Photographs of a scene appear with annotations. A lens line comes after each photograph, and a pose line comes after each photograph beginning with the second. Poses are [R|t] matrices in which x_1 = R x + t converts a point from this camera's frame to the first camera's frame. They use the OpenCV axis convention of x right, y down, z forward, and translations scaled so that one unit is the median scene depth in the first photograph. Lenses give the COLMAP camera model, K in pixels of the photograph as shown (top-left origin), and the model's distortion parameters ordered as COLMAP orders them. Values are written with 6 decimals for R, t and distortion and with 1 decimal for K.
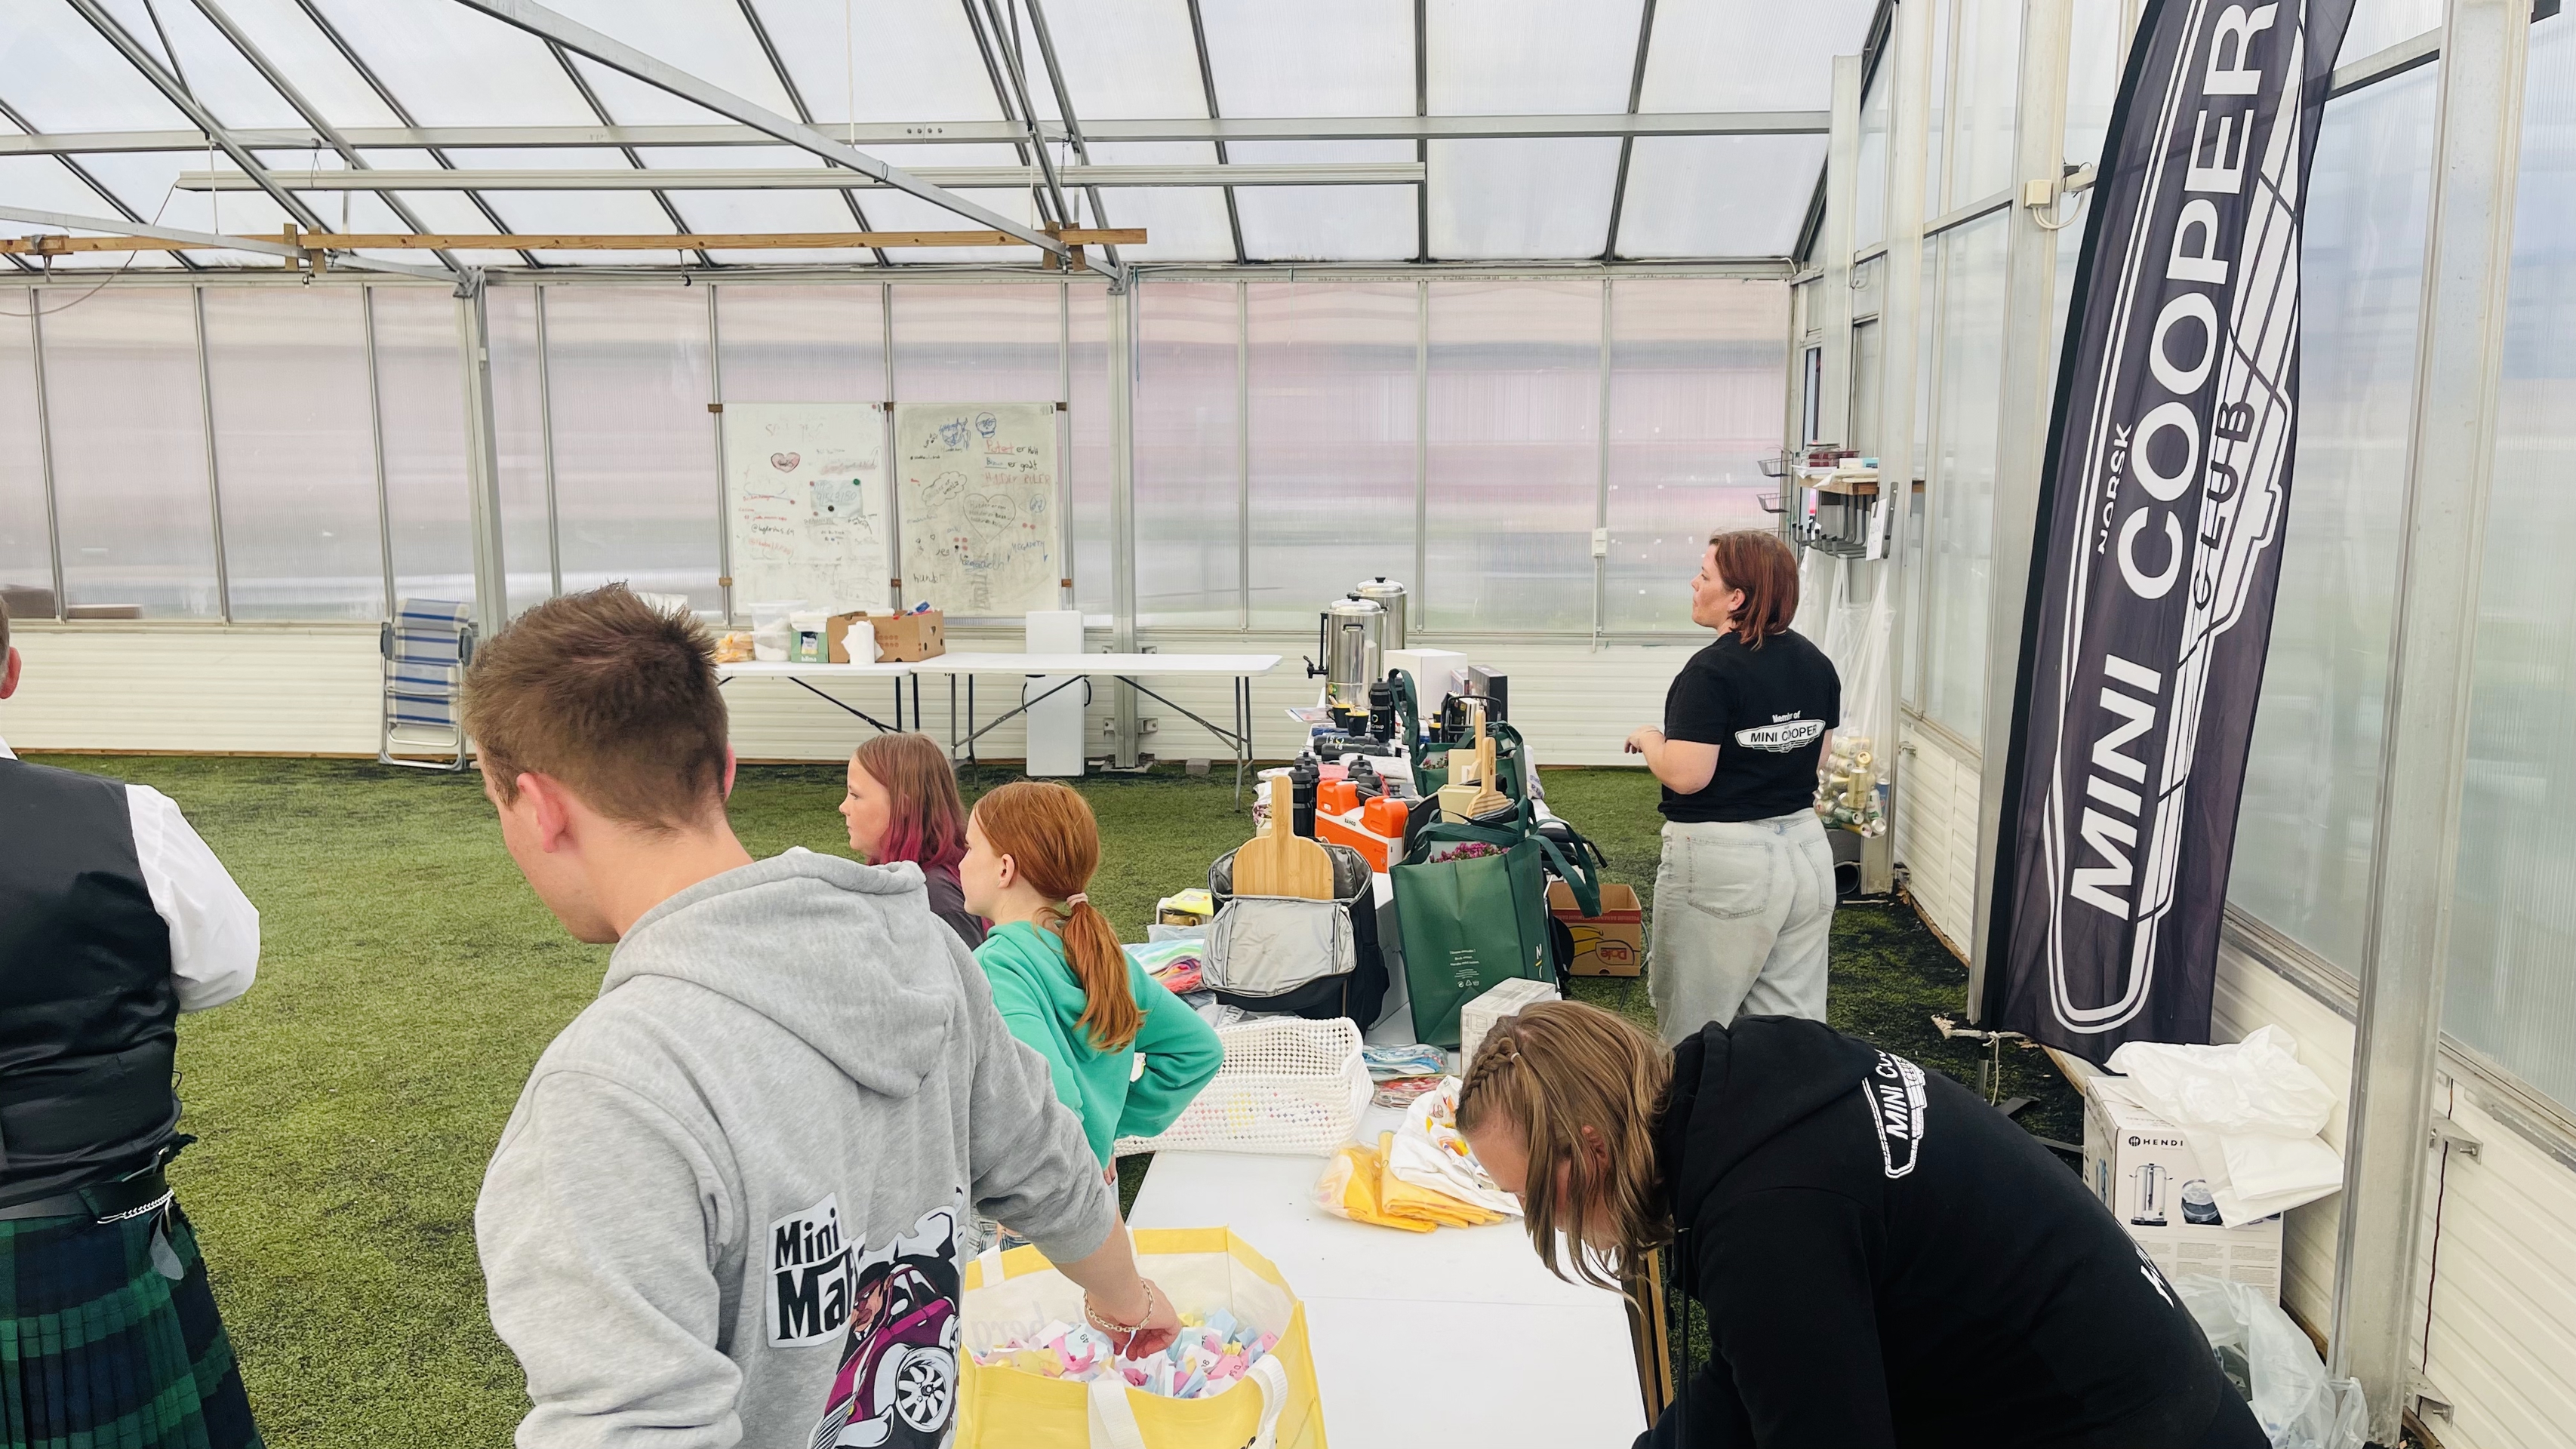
lens RADIAL K [[1997.3, 0, 1282.9], [0, 1997.3, 731.1], [0, 0, 1]] dist [-0.005740, -0.017594]
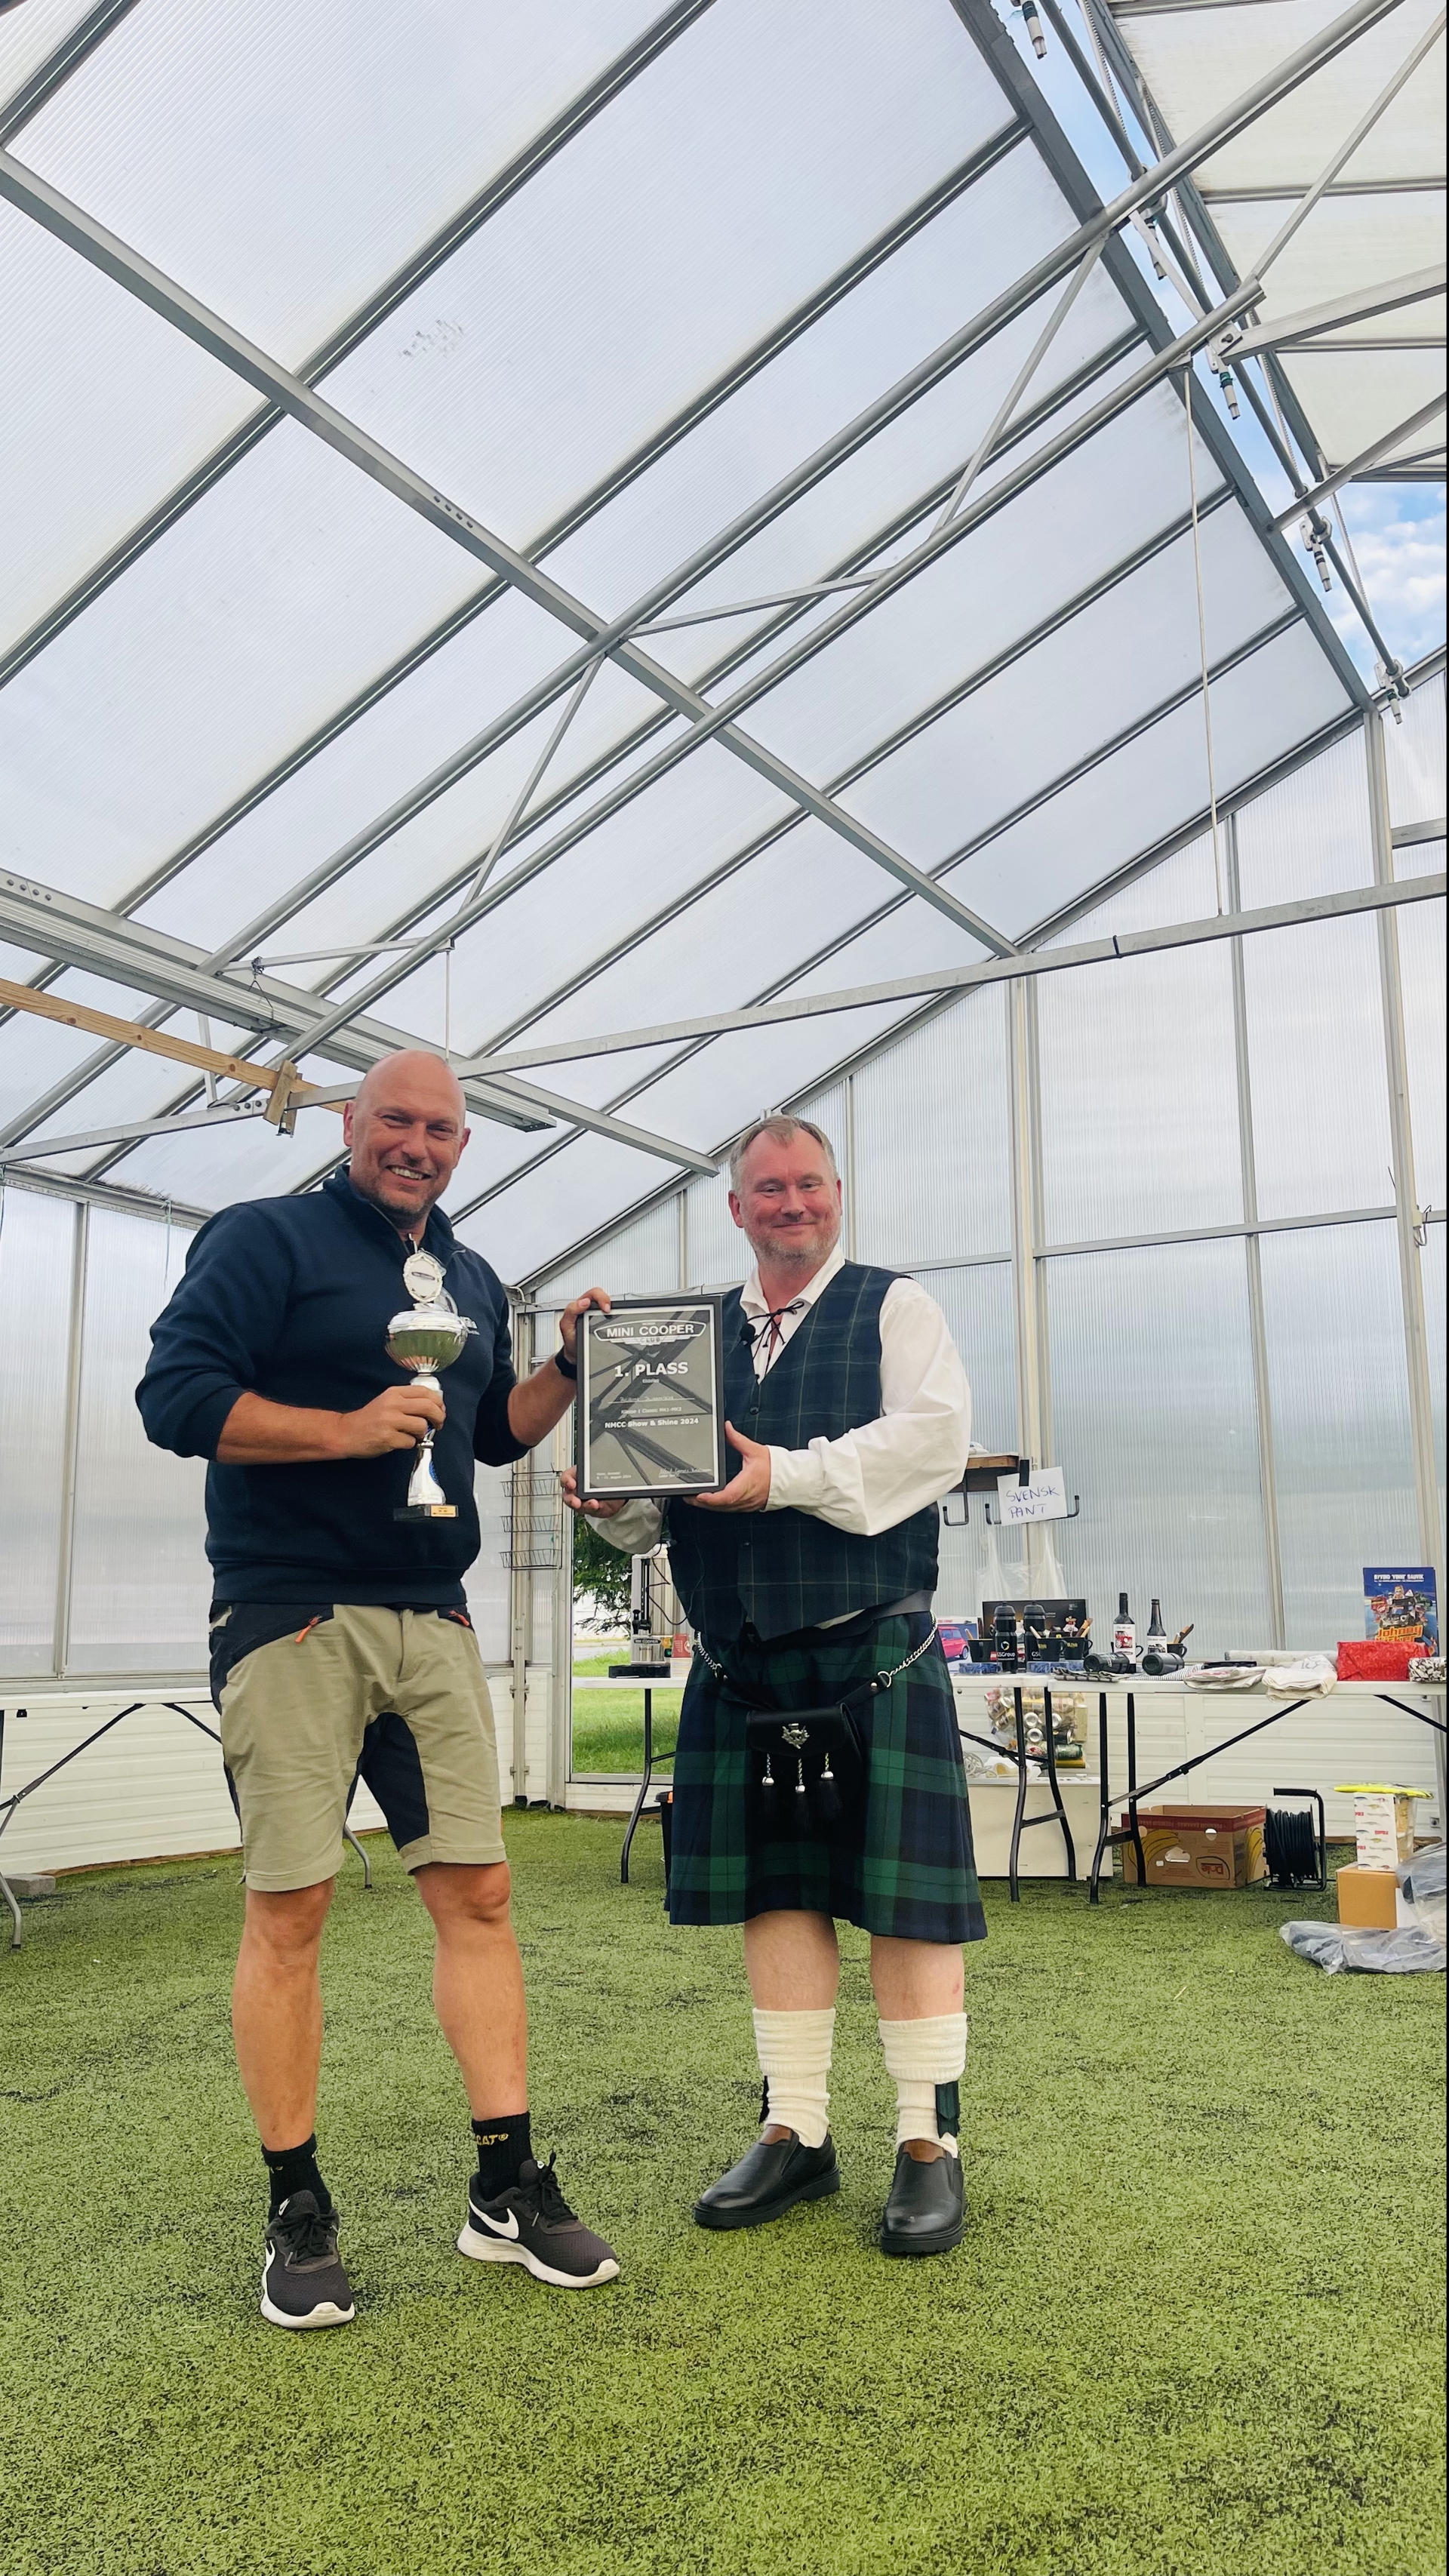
lens RADIAL K [[1958.0, 0, 743.3], [0, 1958.0, 1306.1], [0, 0, 1]] dist [0.066180, -0.082132]
pose [[0.412265, 0.151302, 0.898412, -0.379745], [0.150272, 0.961314, -0.230853, 0.014688], [-0.898585, 0.230178, 0.373580, 0.326238]]
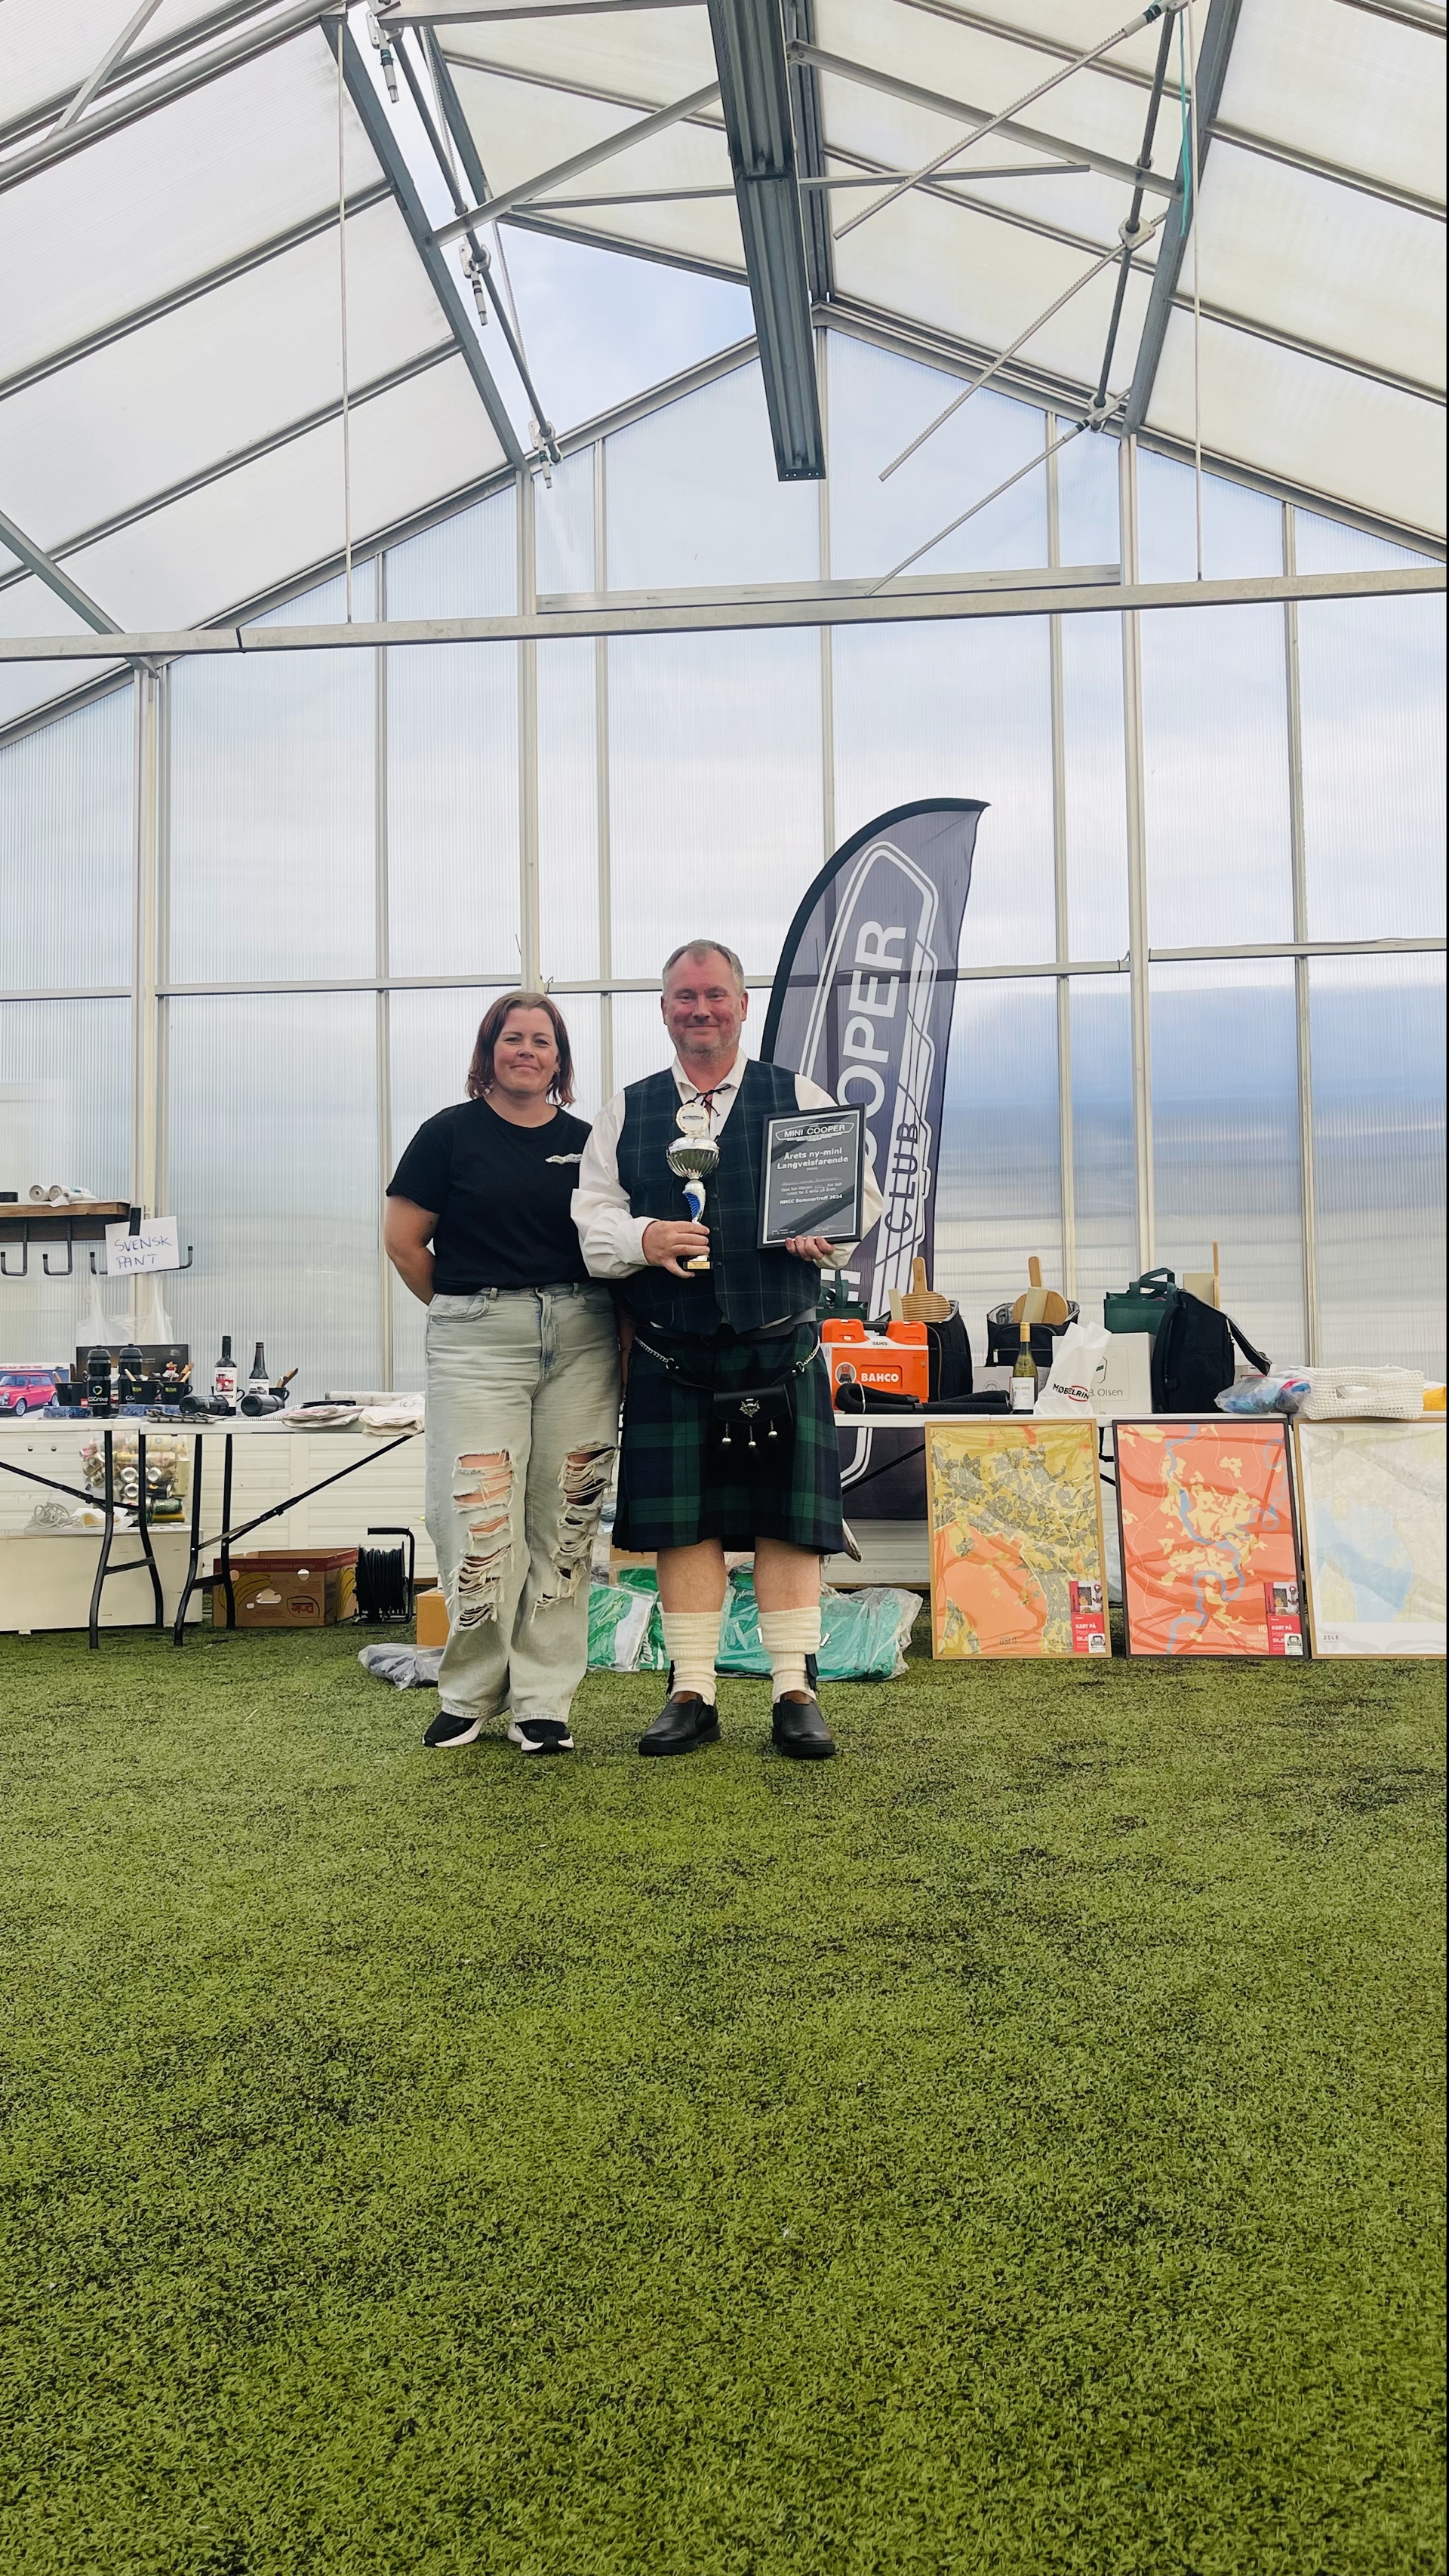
lens RADIAL K [[1958.0, 0, 747.1], [0, 1958.0, 1290.7], [0, 0, 1]] dist [0.066180, -0.082132]
pose [[-0.007749, 0.067380, 0.997697, -0.370749], [0.166689, 0.983855, -0.065151, 0.023999], [-0.985979, 0.165801, -0.018856, 0.323546]]
